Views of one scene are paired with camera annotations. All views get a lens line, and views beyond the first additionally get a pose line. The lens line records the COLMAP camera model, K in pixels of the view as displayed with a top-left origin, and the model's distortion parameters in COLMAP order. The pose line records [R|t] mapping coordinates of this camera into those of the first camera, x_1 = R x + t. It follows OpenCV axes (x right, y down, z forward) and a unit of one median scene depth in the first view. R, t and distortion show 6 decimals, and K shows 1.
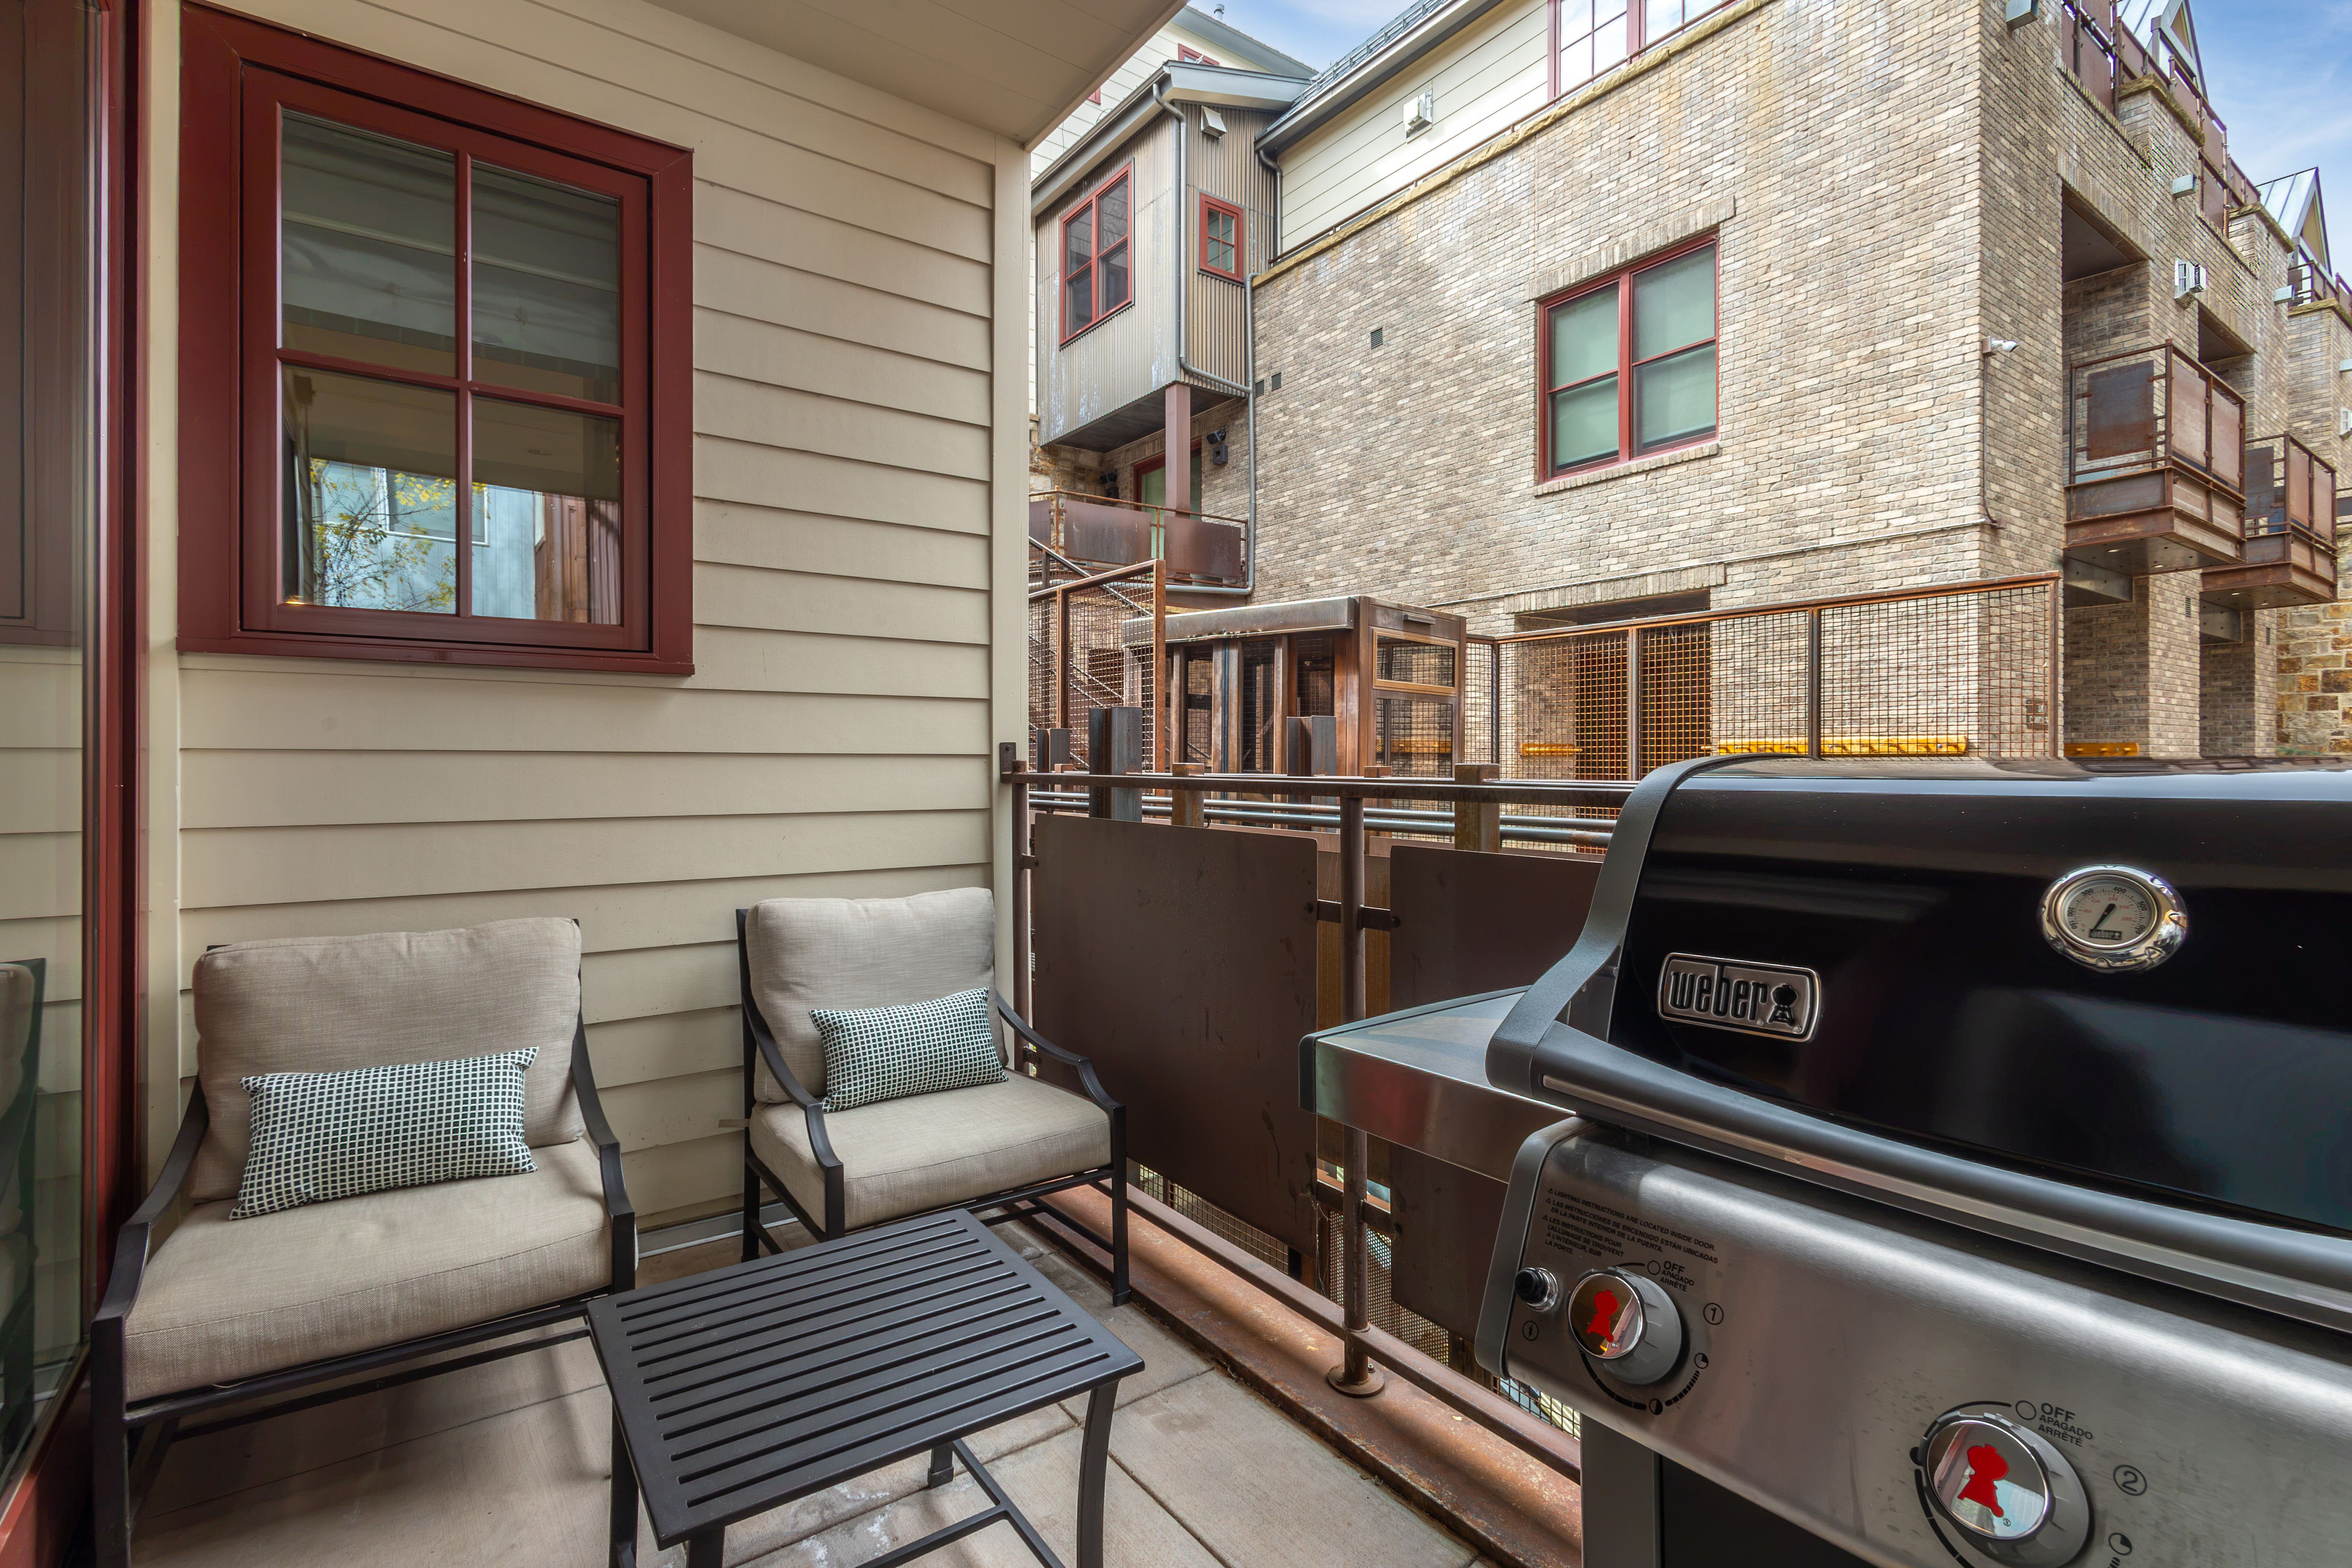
lens RADIAL K [[1087.7, 0, 1187.3], [0, 1087.7, 758.3], [0, 0, 1]] dist [0.008355, -0.004869]
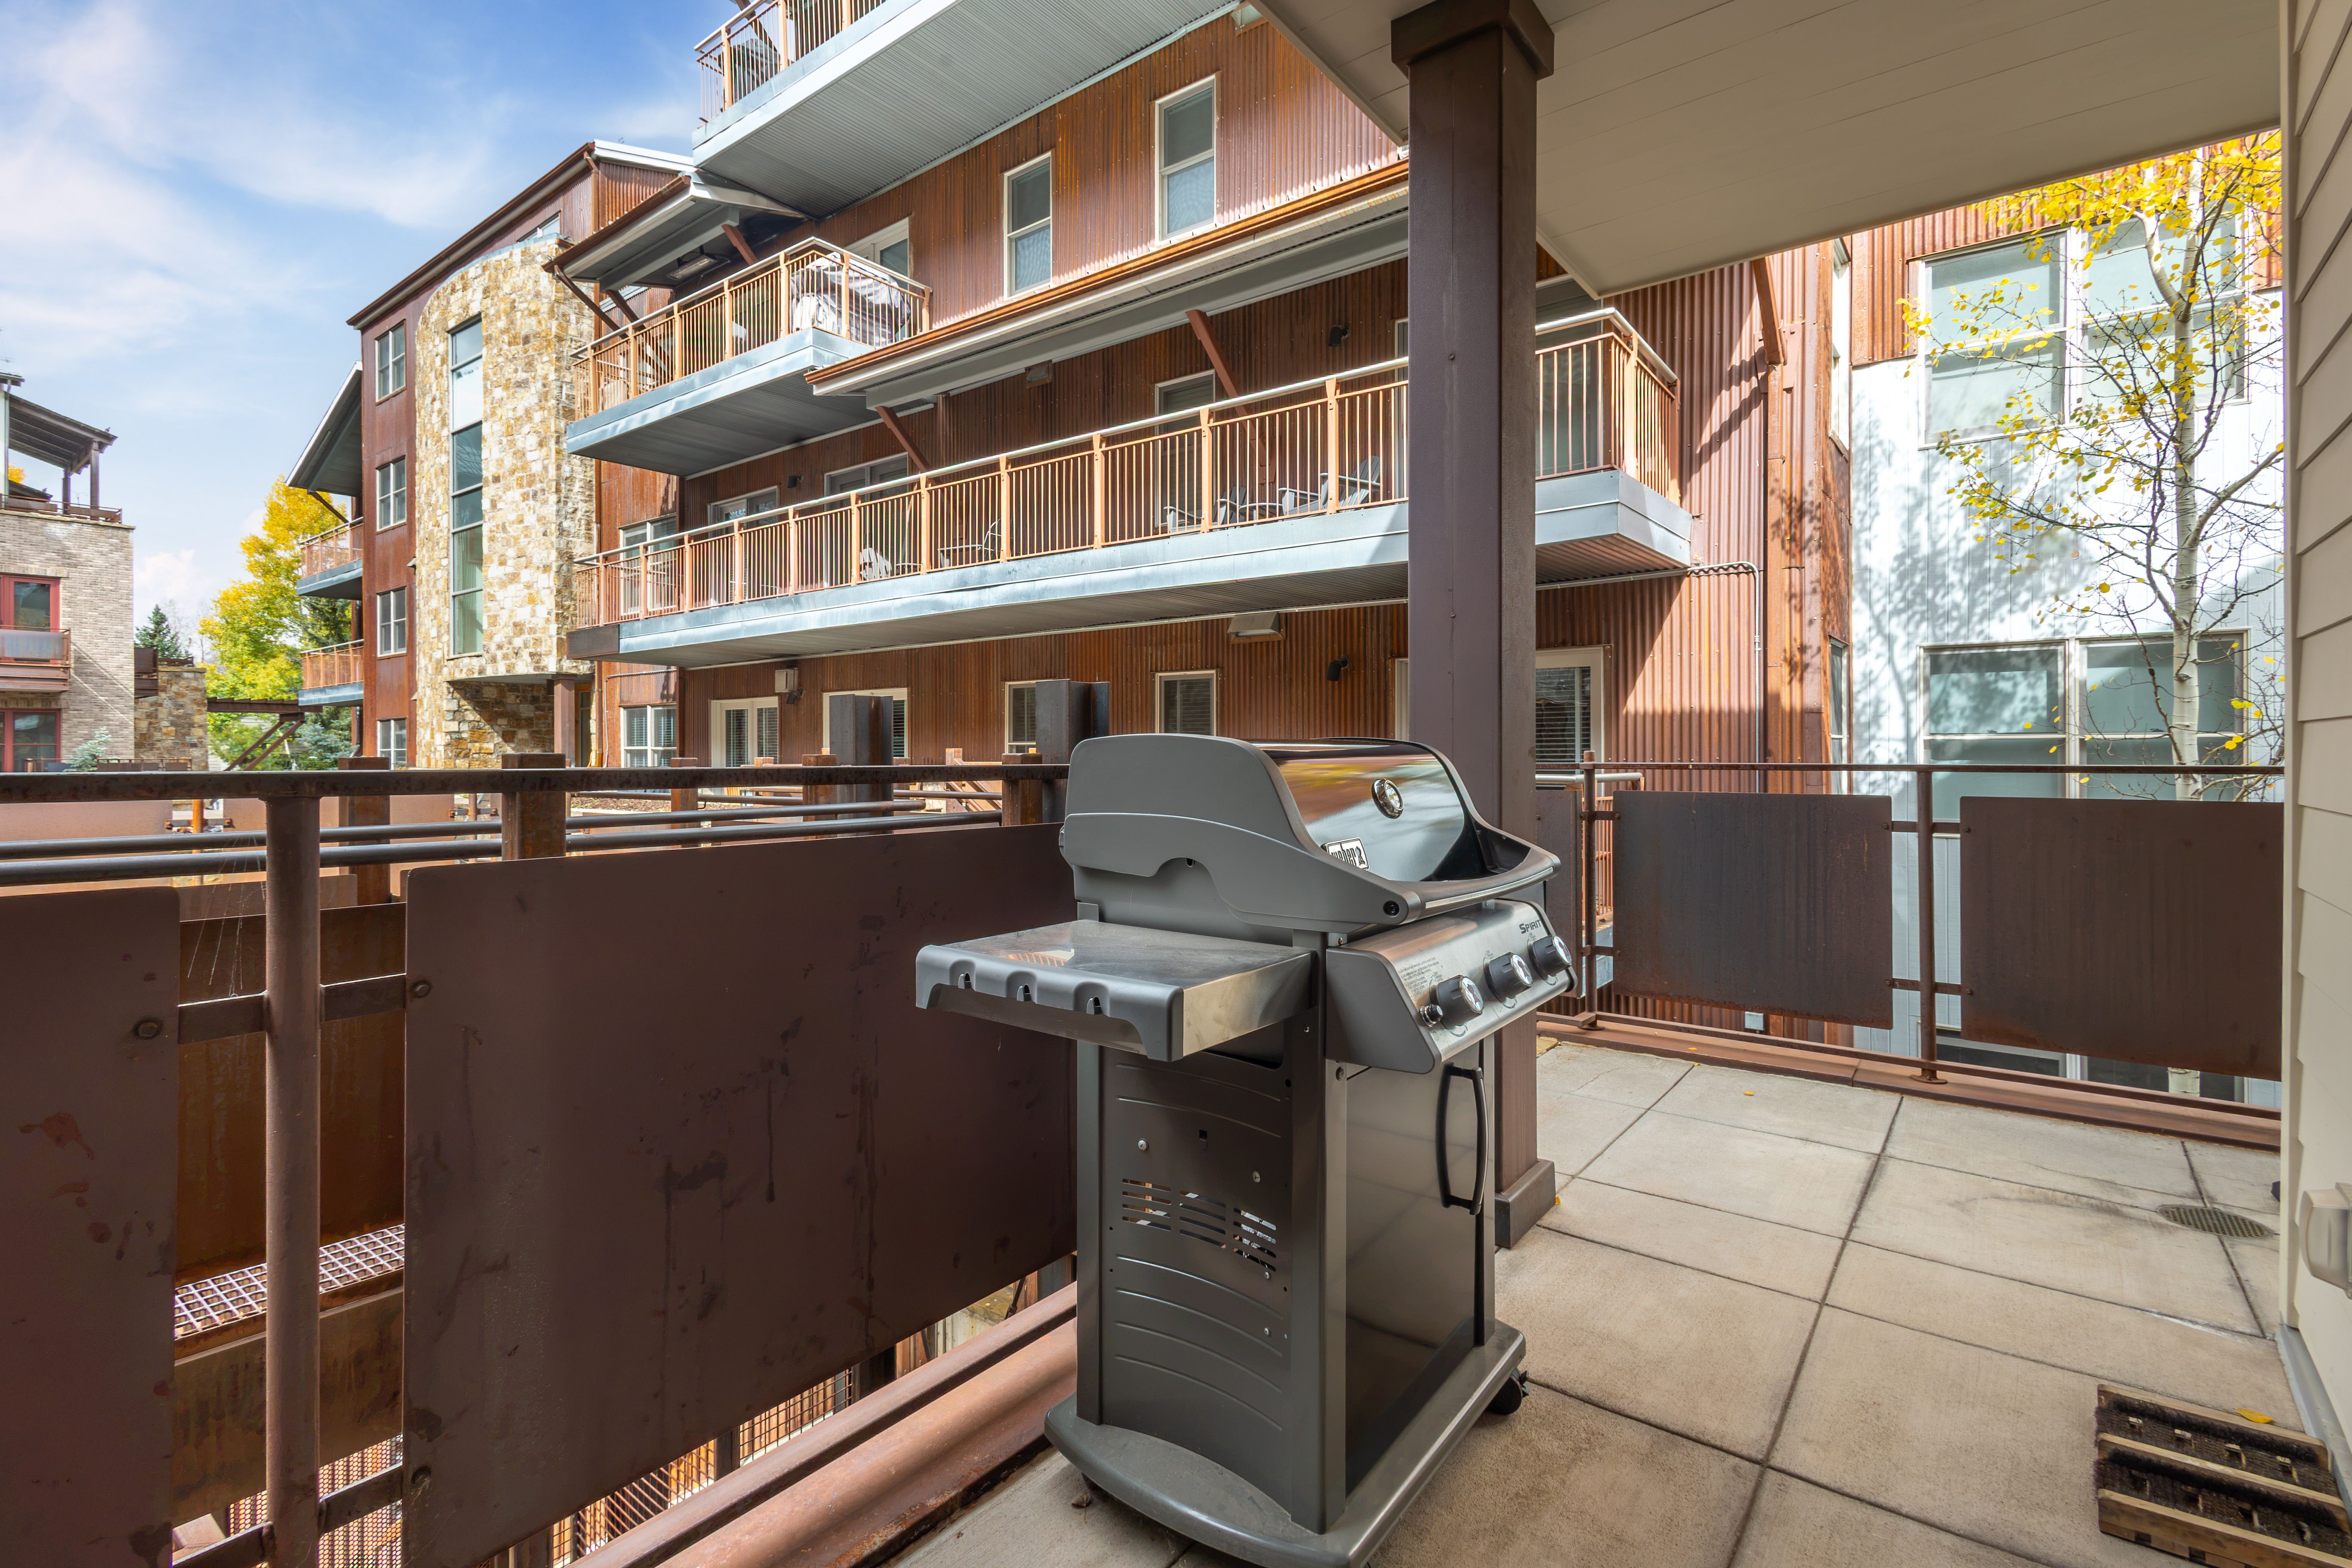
lens RADIAL K [[1087.7, 0, 1177.9], [0, 1087.7, 752.1], [0, 0, 1]] dist [0.008355, -0.004869]
pose [[-0.287714, 0.000872, 0.957716, -0.111947], [-0.000656, 0.999999, -0.001107, 0.003084], [-0.957716, -0.000947, -0.287713, 0.159251]]
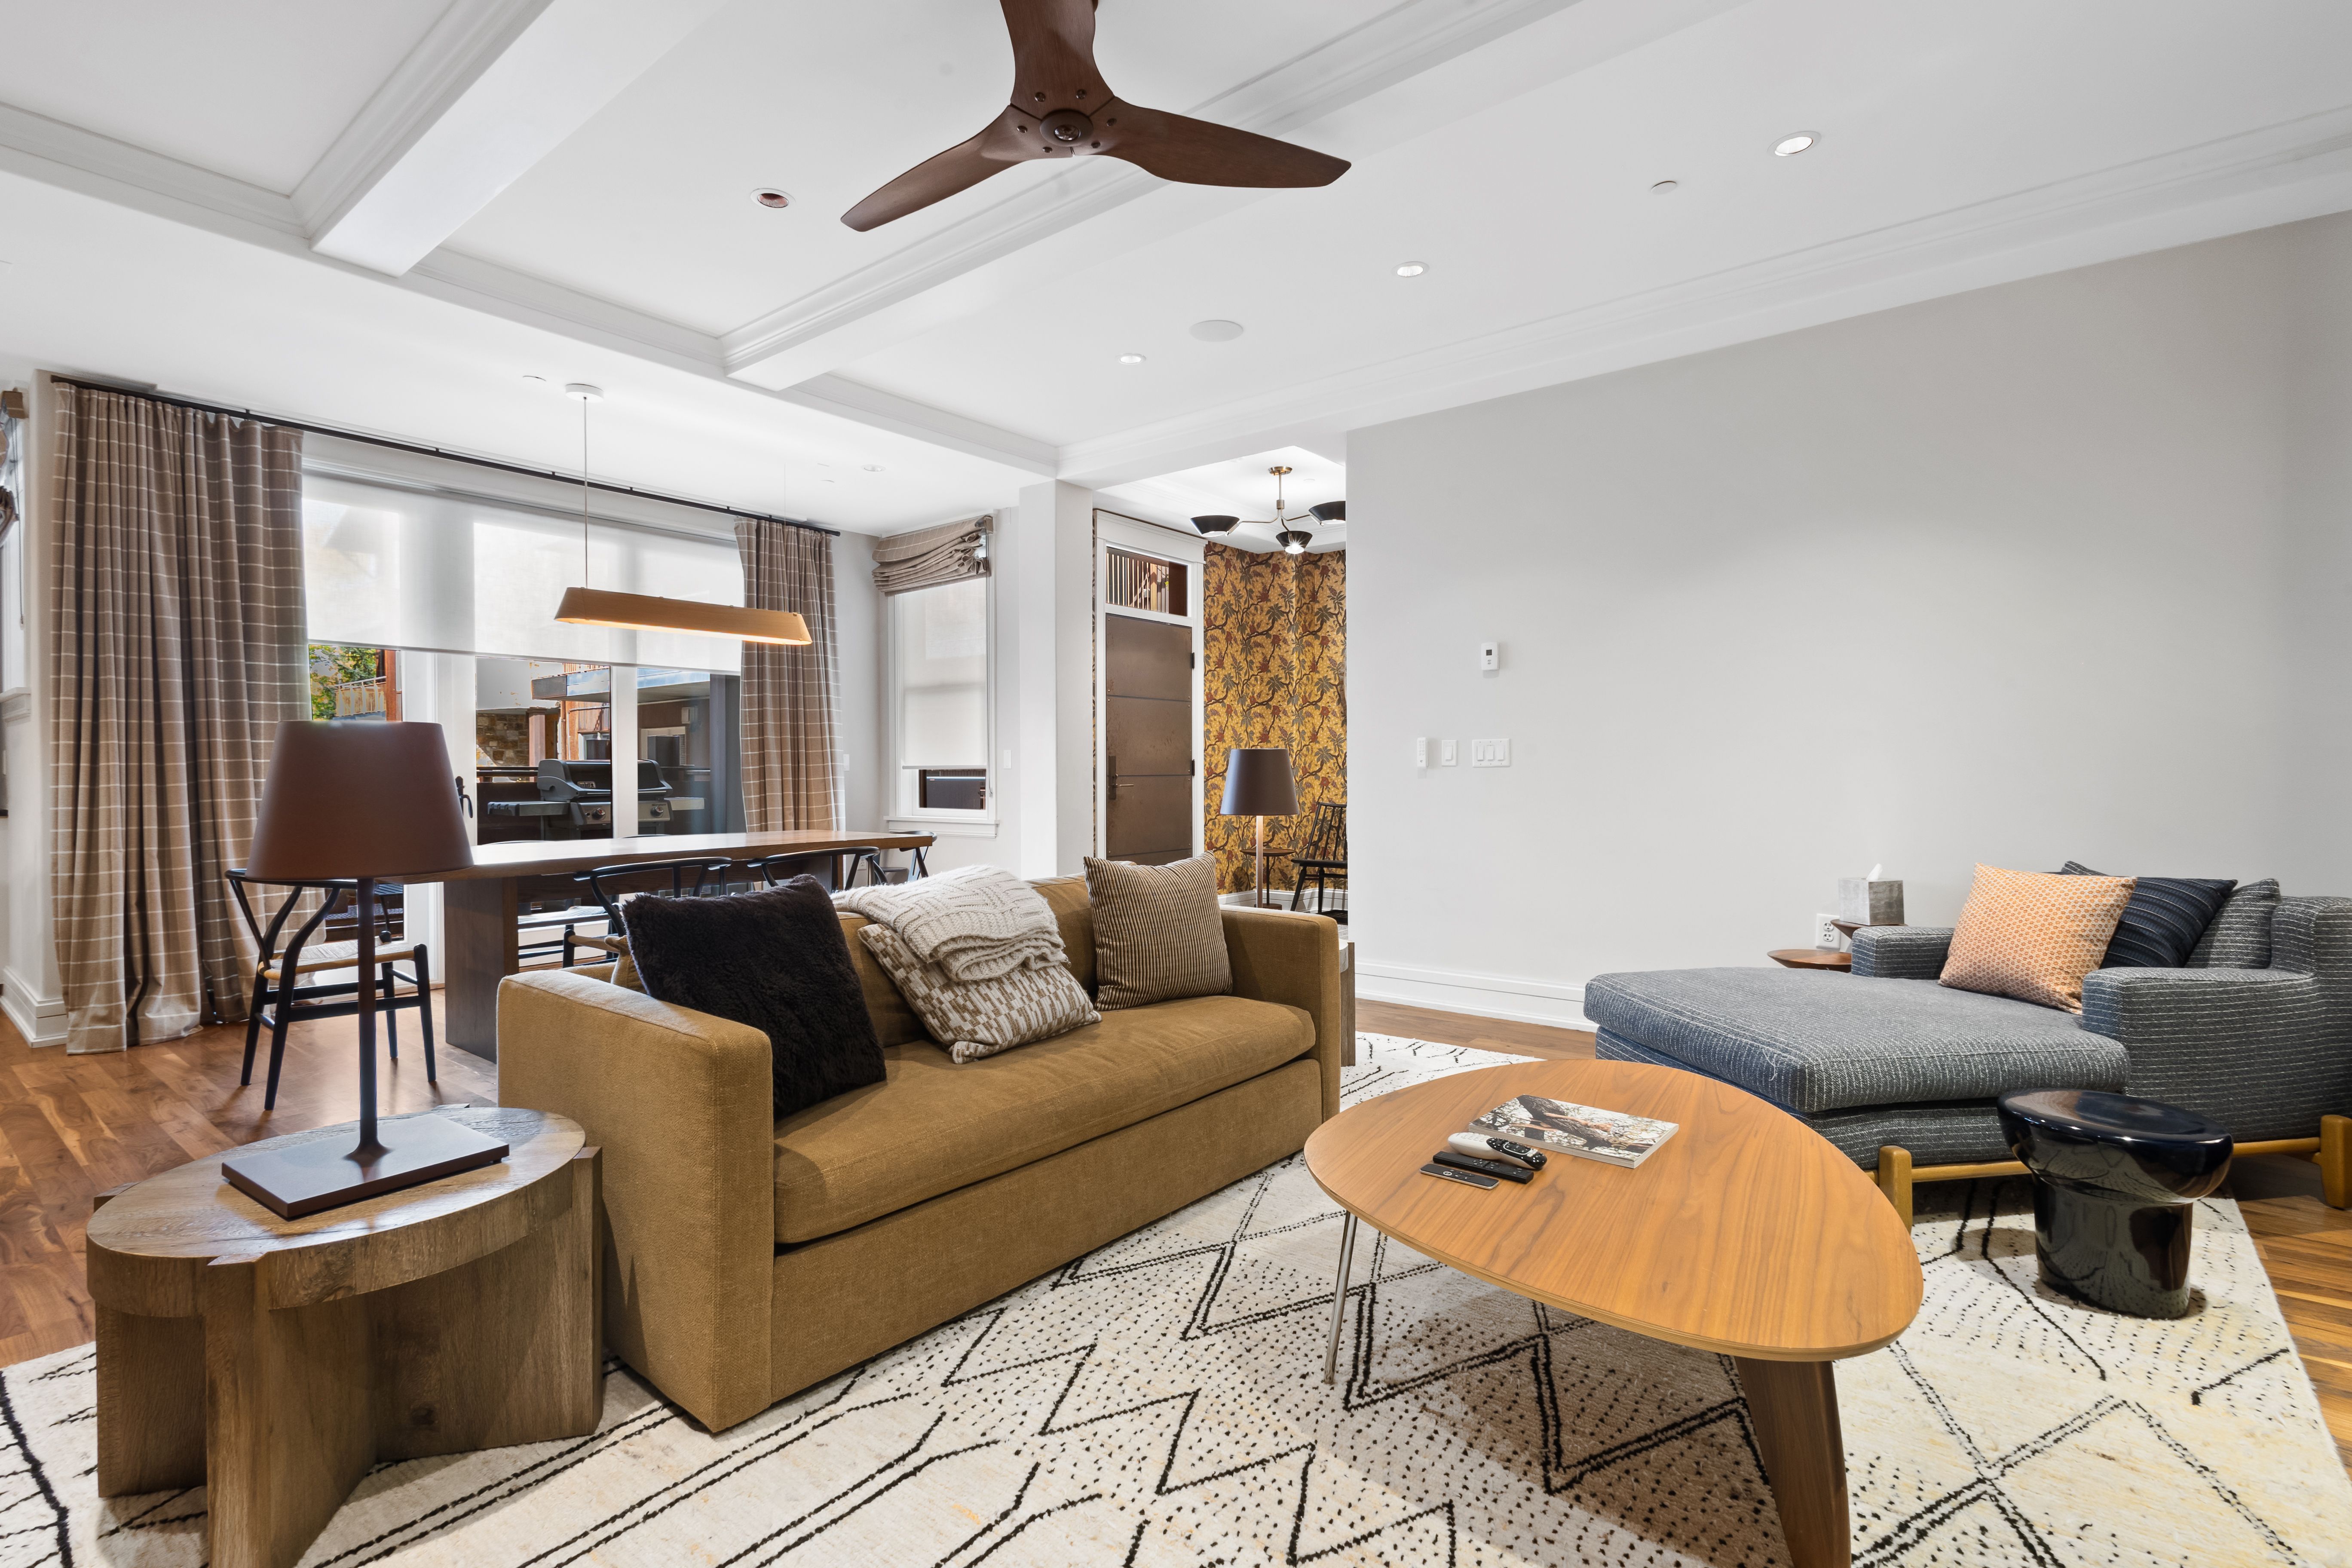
lens RADIAL K [[1087.7, 0, 1174.0], [0, 1087.7, 776.0], [0, 0, 1]] dist [0.008355, -0.004869]
pose [[-0.271802, -0.005360, 0.962338, -0.853293], [0.001390, 0.999981, 0.005962, 0.008126], [-0.962352, 0.002958, -0.271790, -0.115888]]
